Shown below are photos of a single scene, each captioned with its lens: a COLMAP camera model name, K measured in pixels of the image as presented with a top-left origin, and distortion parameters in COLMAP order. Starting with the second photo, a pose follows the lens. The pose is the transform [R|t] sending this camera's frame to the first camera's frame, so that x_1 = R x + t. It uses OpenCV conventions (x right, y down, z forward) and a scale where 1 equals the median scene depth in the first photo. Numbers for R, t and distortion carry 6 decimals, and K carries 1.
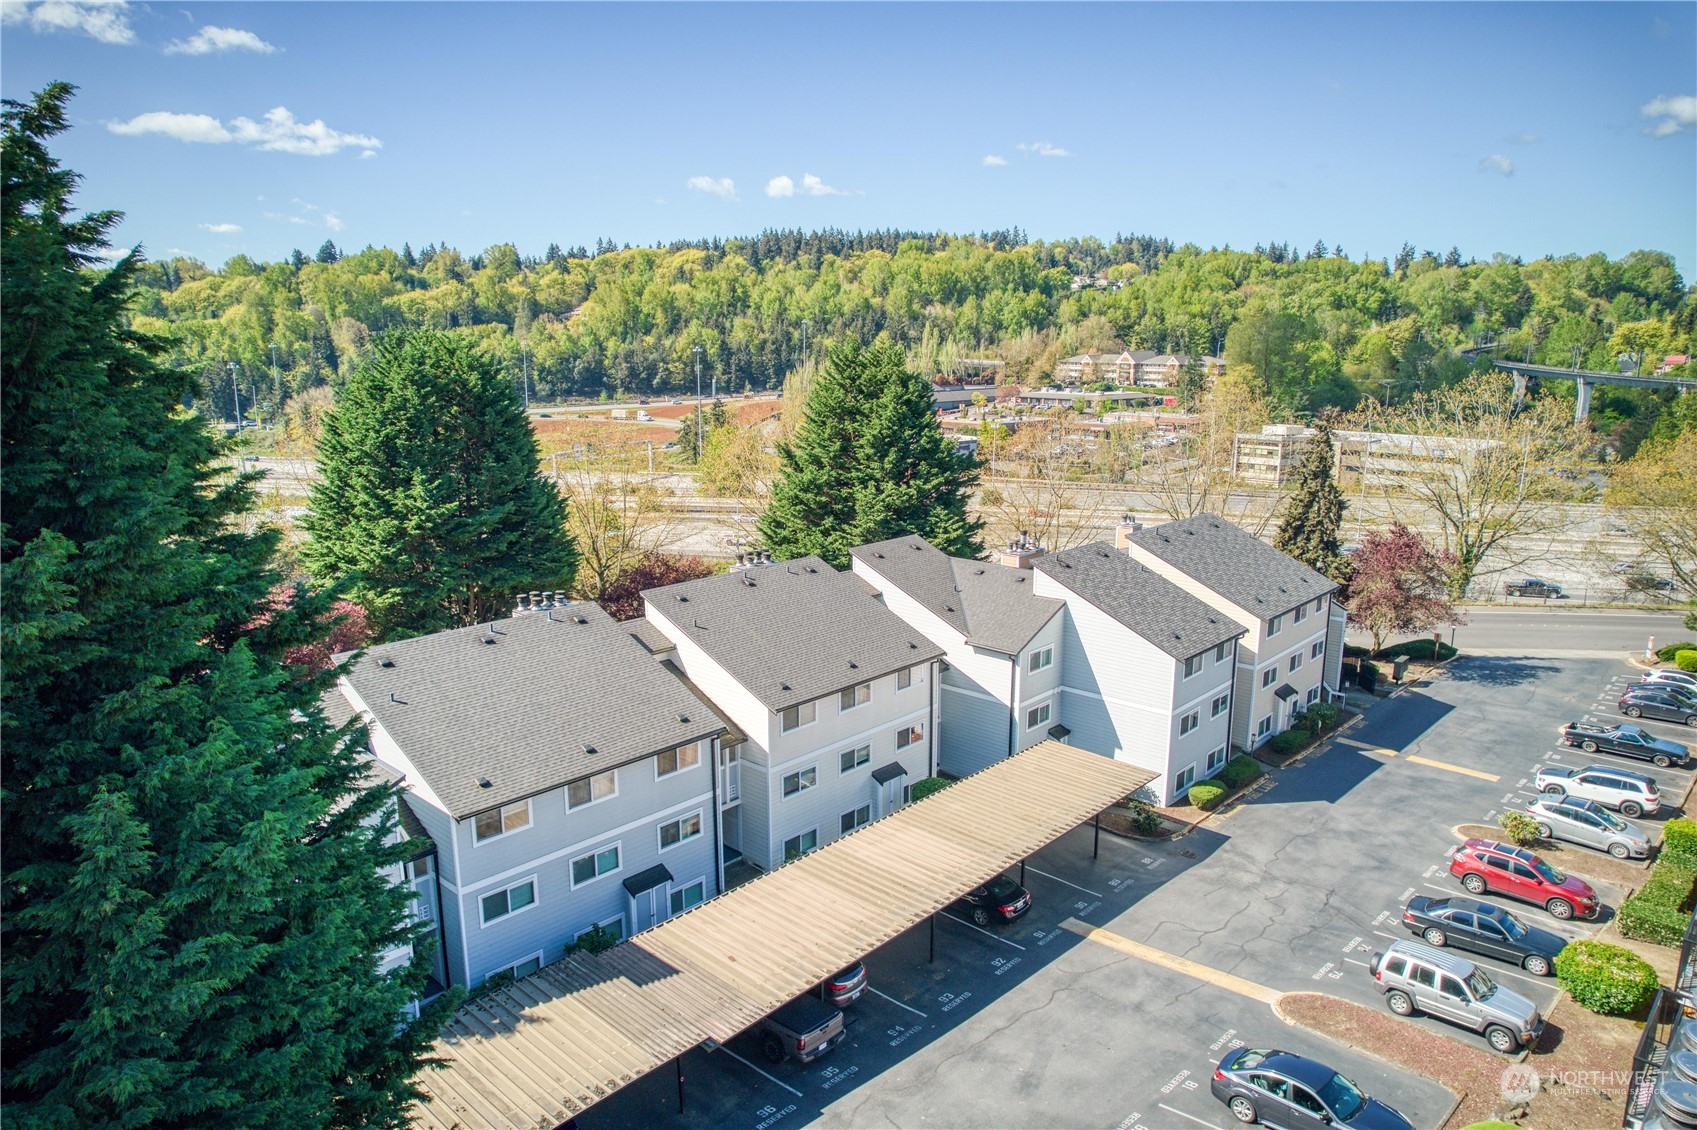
lens RADIAL K [[1092.2, 0, 849.8], [0, 1092.2, 574.2], [0, 0, 1]] dist [-0.035316, 0.016507]
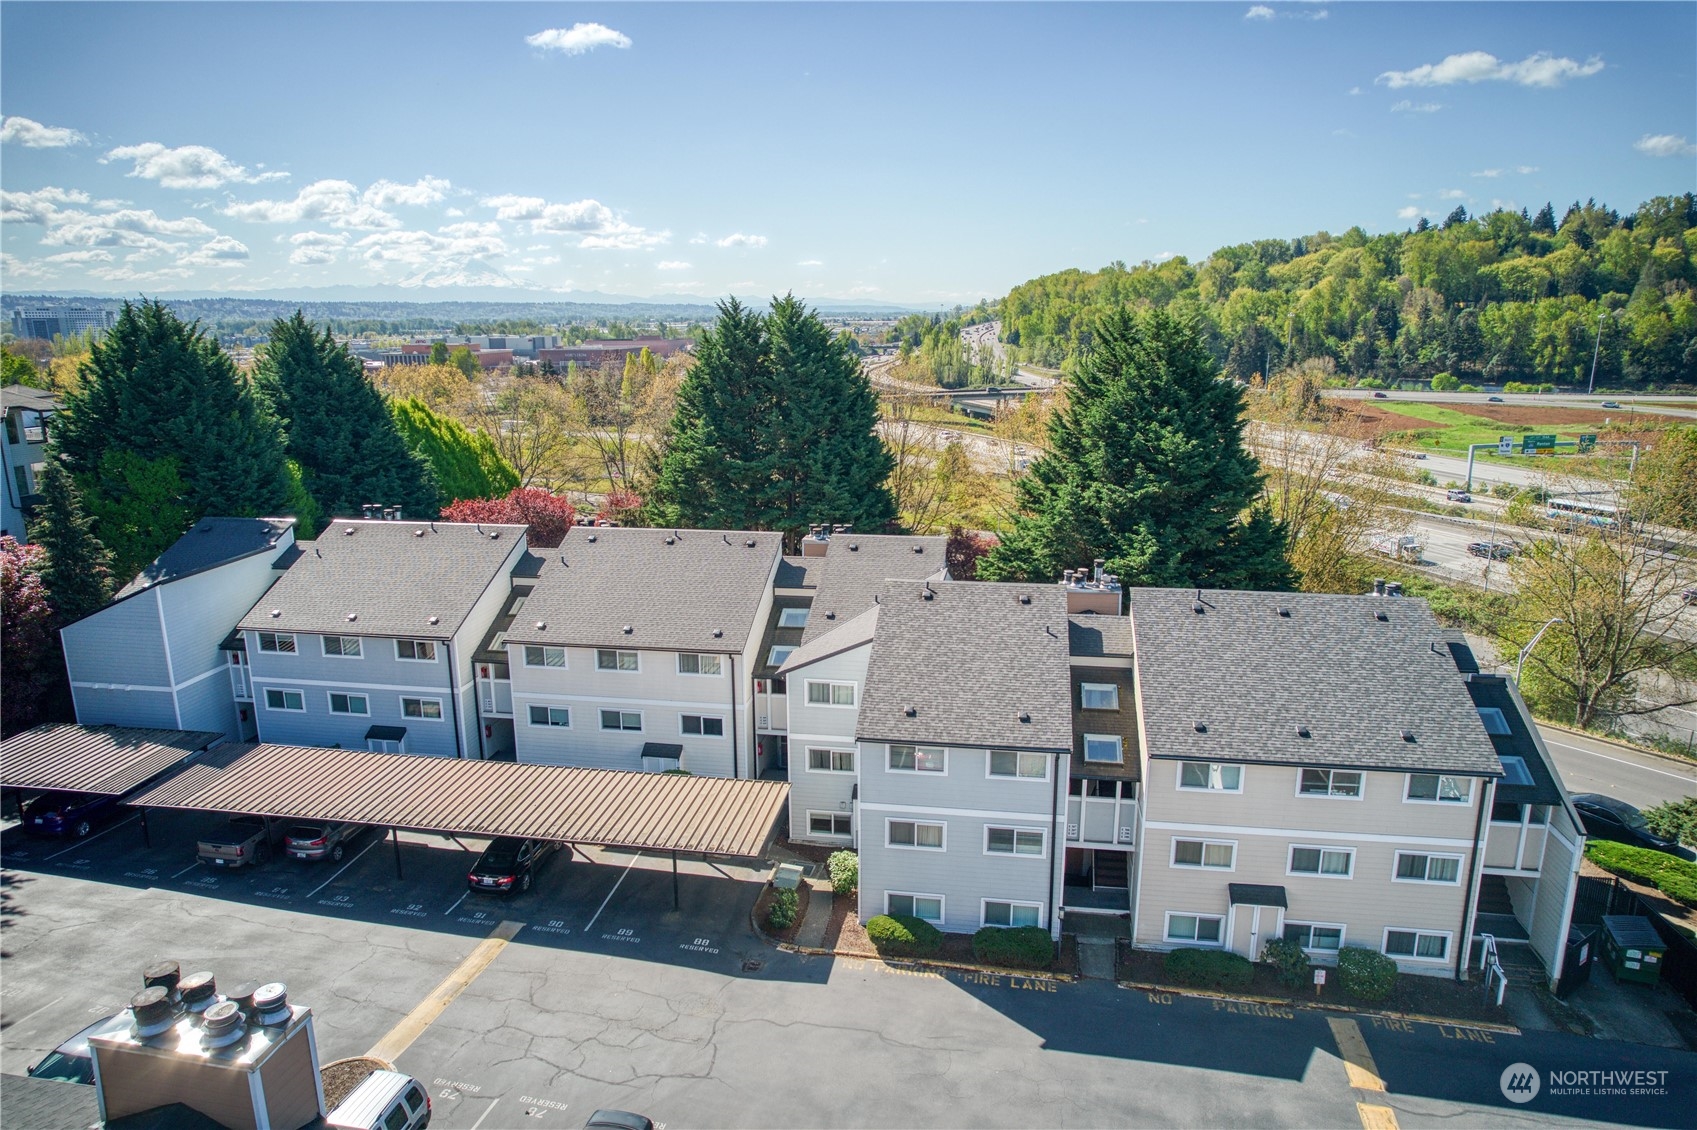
lens RADIAL K [[1092.2, 0, 843.0], [0, 1092.2, 561.3], [0, 0, 1]] dist [-0.035316, 0.016507]
pose [[0.549192, 0.186924, -0.814523, 0.104815], [-0.174794, 0.978799, 0.106769, -0.014046], [0.817212, 0.083737, 0.570221, 0.064746]]
